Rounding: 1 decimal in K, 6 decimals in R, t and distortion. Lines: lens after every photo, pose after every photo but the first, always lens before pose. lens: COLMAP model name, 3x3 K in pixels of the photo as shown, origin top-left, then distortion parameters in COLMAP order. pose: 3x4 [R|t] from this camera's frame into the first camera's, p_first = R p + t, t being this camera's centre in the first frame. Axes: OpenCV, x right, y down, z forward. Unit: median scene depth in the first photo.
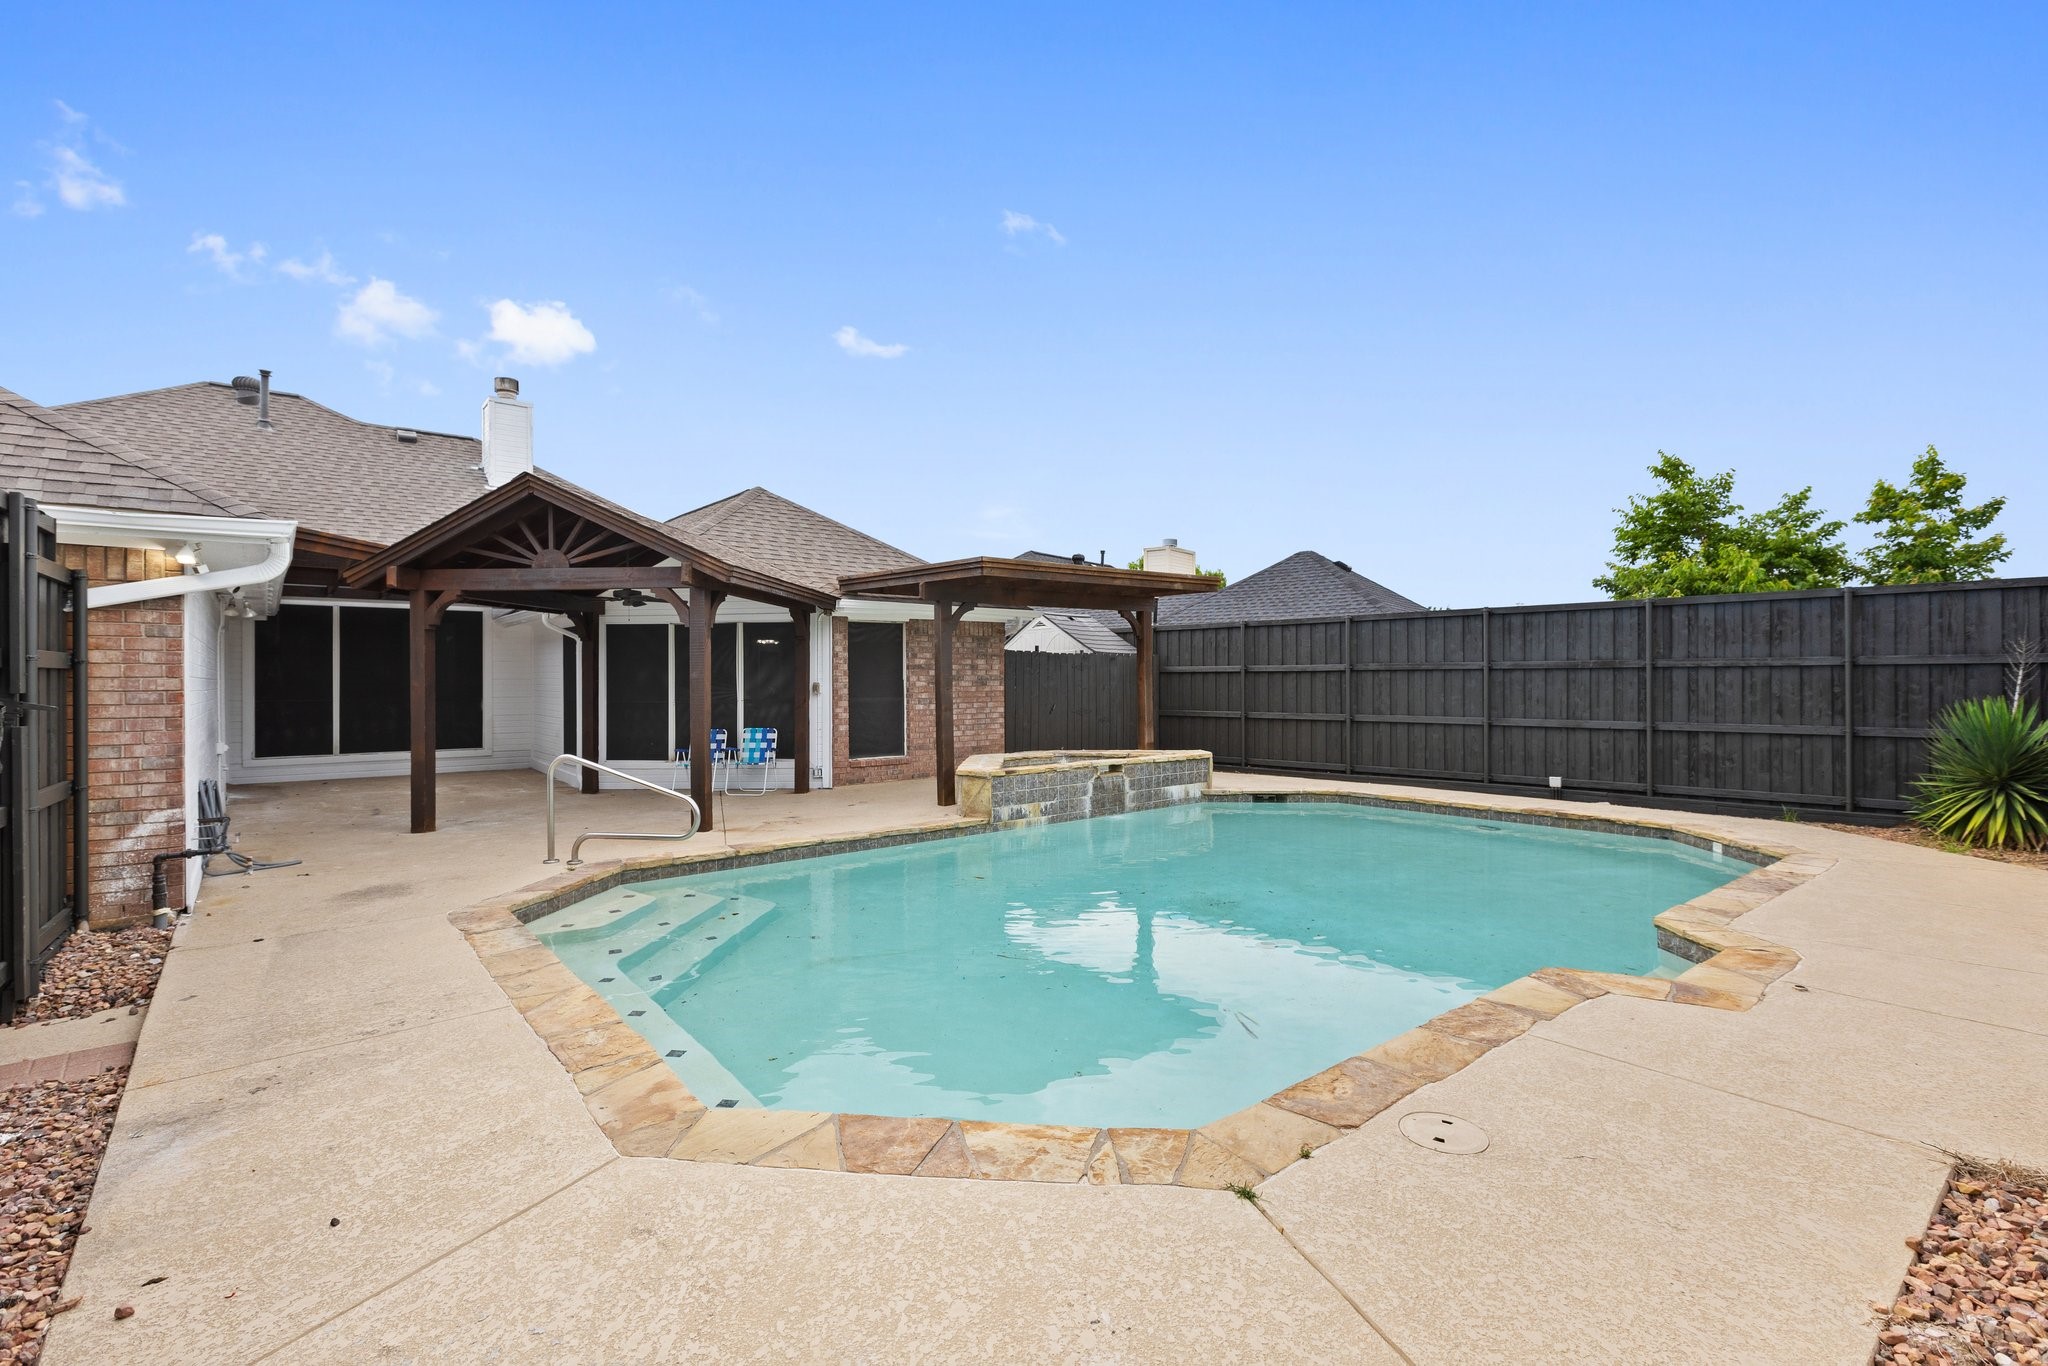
lens RADIAL K [[928.7, 0, 1020.1], [0, 928.7, 683.1], [0, 0, 1]] dist [-0.000756, 0.000633]
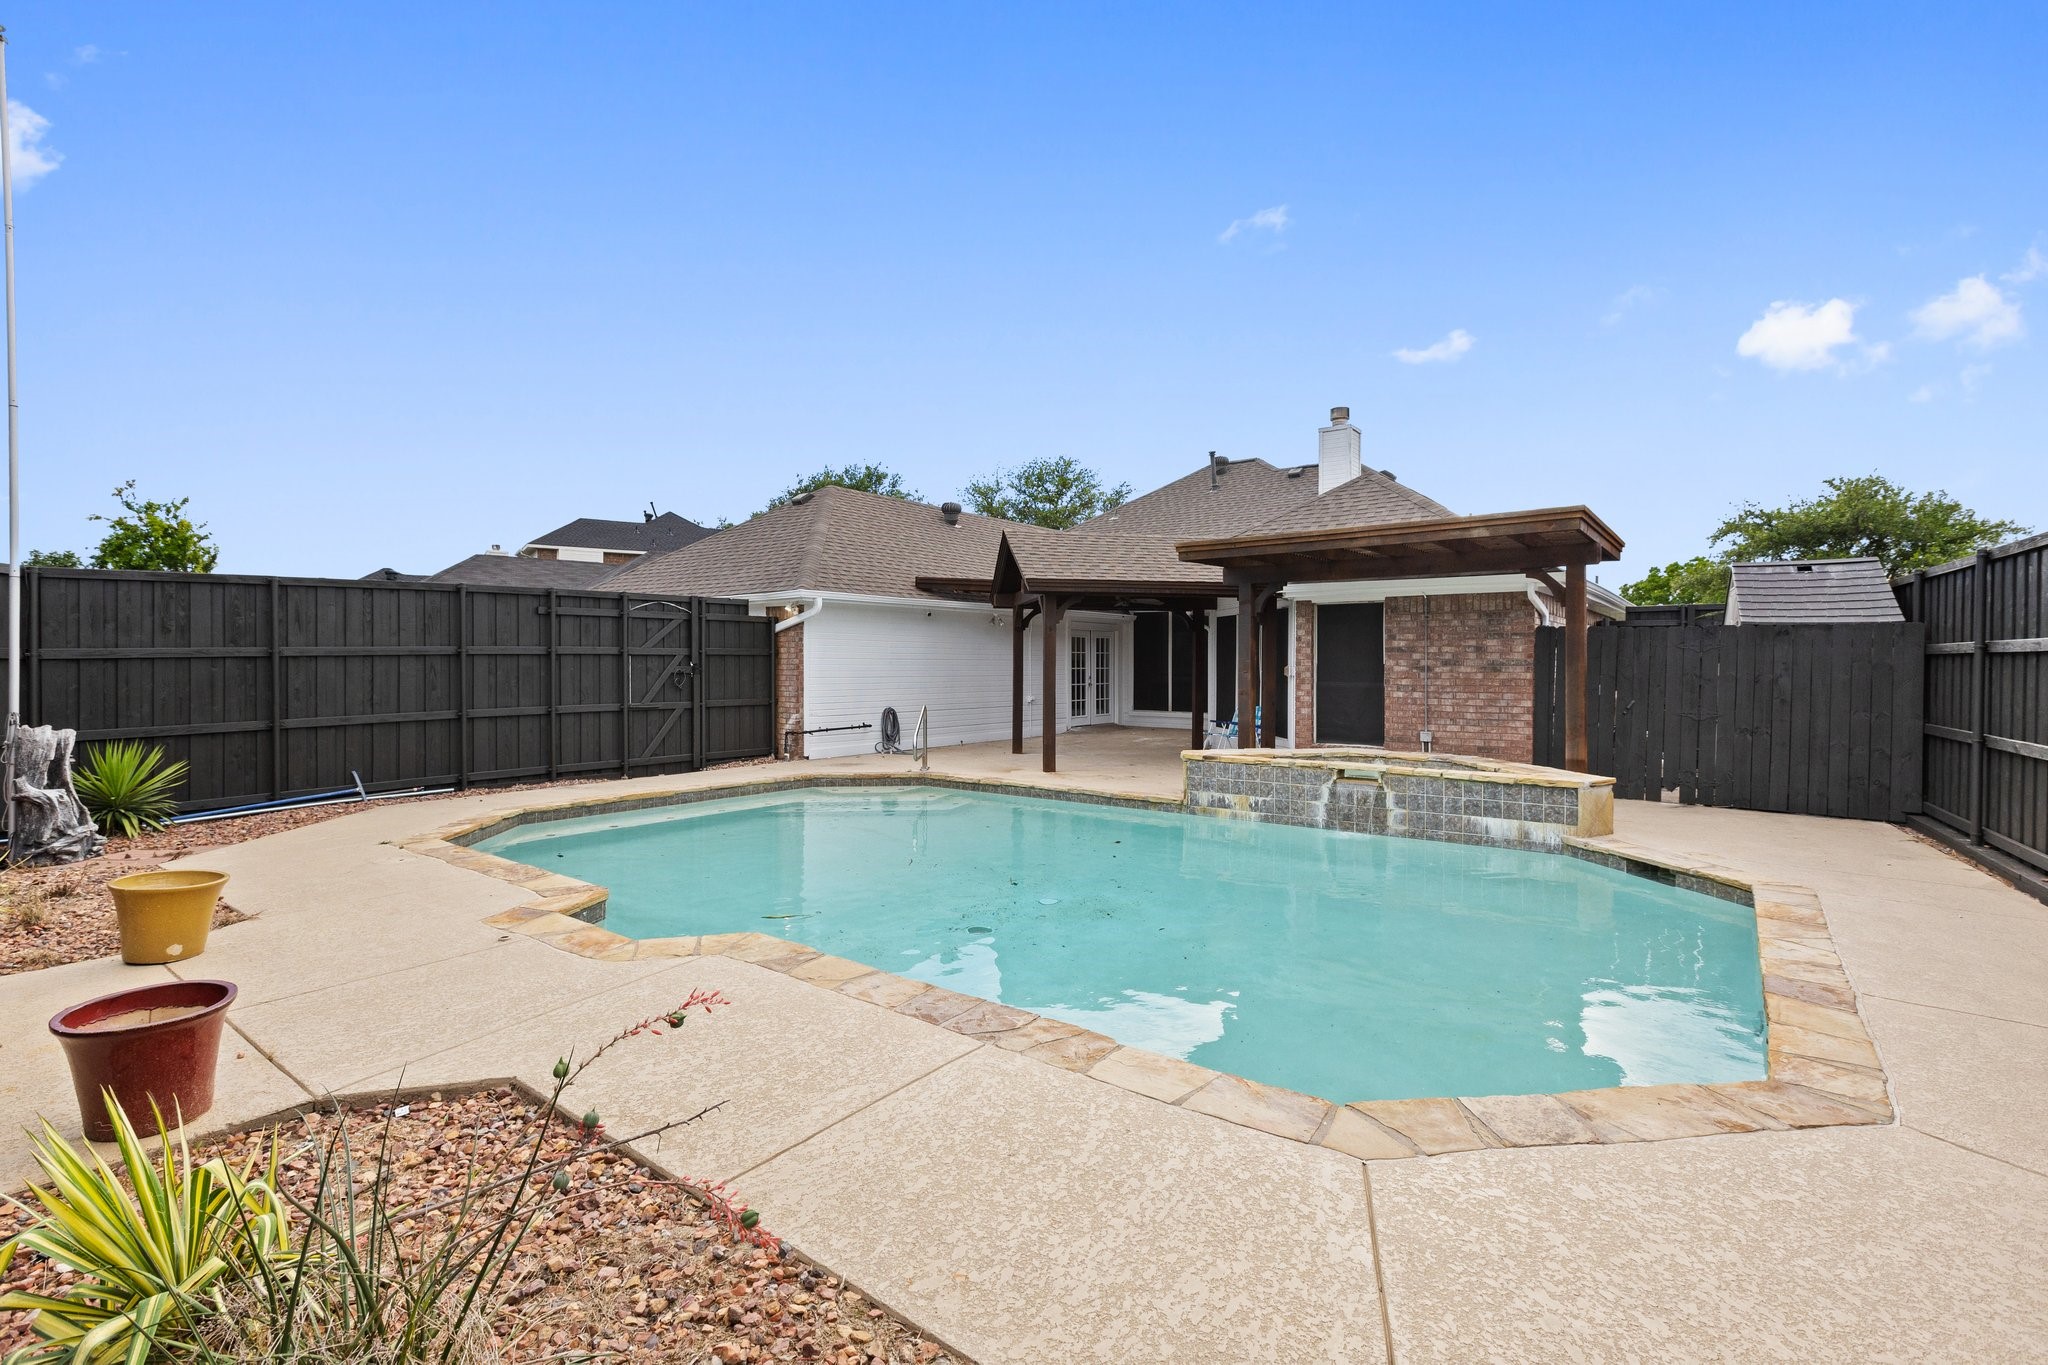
lens RADIAL K [[928.7, 0, 1021.8], [0, 928.7, 670.0], [0, 0, 1]] dist [-0.000756, 0.000633]
pose [[0.234854, 0.013544, -0.971936, 0.797688], [-0.010487, 0.999880, 0.011399, -0.004941], [0.971974, 0.007516, 0.234967, 0.515380]]
